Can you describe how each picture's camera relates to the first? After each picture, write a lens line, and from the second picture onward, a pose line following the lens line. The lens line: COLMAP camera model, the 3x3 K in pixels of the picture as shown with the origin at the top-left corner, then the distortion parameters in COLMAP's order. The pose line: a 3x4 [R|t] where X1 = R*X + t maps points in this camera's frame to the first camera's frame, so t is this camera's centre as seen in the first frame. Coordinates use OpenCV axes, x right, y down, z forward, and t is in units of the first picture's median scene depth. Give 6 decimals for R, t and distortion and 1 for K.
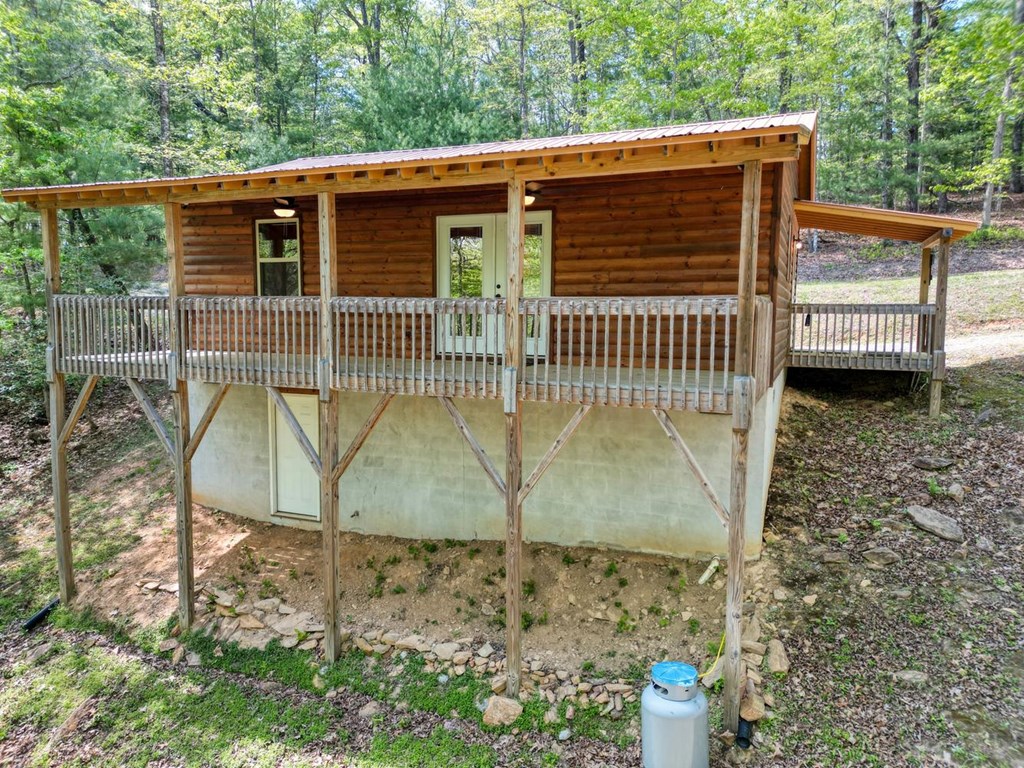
lens RADIAL K [[712.8, 0, 513.1], [0, 712.8, 381.7], [0, 0, 1]] dist [0.032197, -0.000546]
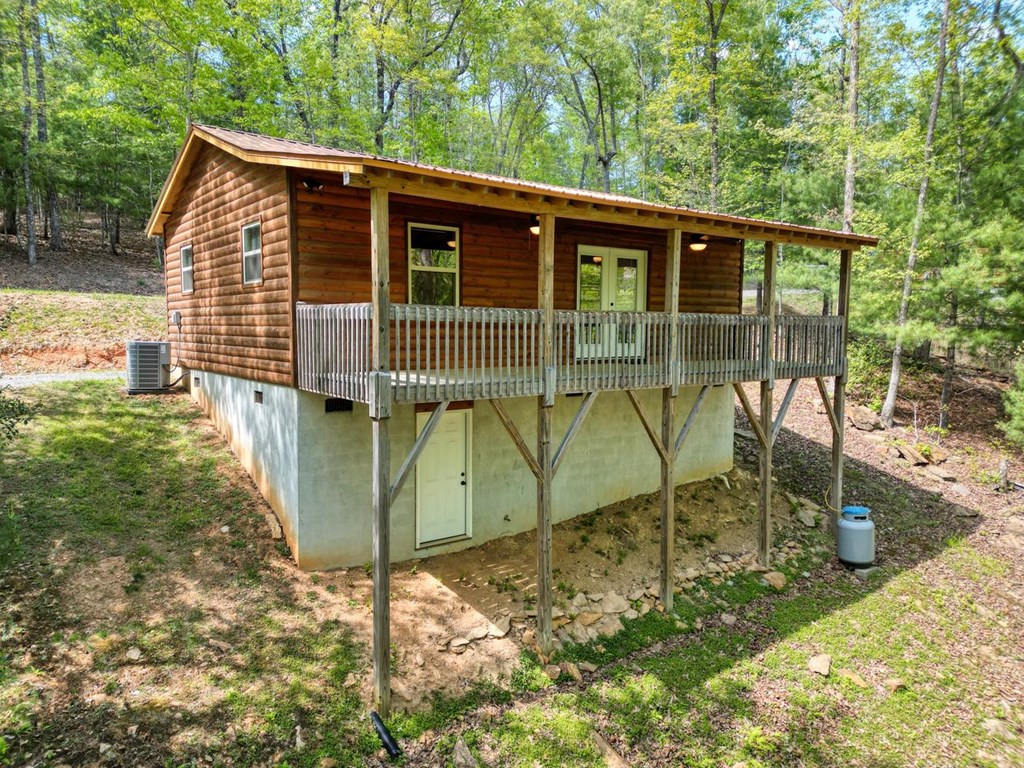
lens RADIAL K [[712.8, 0, 513.8], [0, 712.8, 383.0], [0, 0, 1]] dist [0.032197, -0.000546]
pose [[0.499620, -0.065860, 0.863737, -1.201382], [0.078469, 0.996447, 0.030589, -0.045845], [-0.862683, 0.052494, 0.503013, 0.504277]]
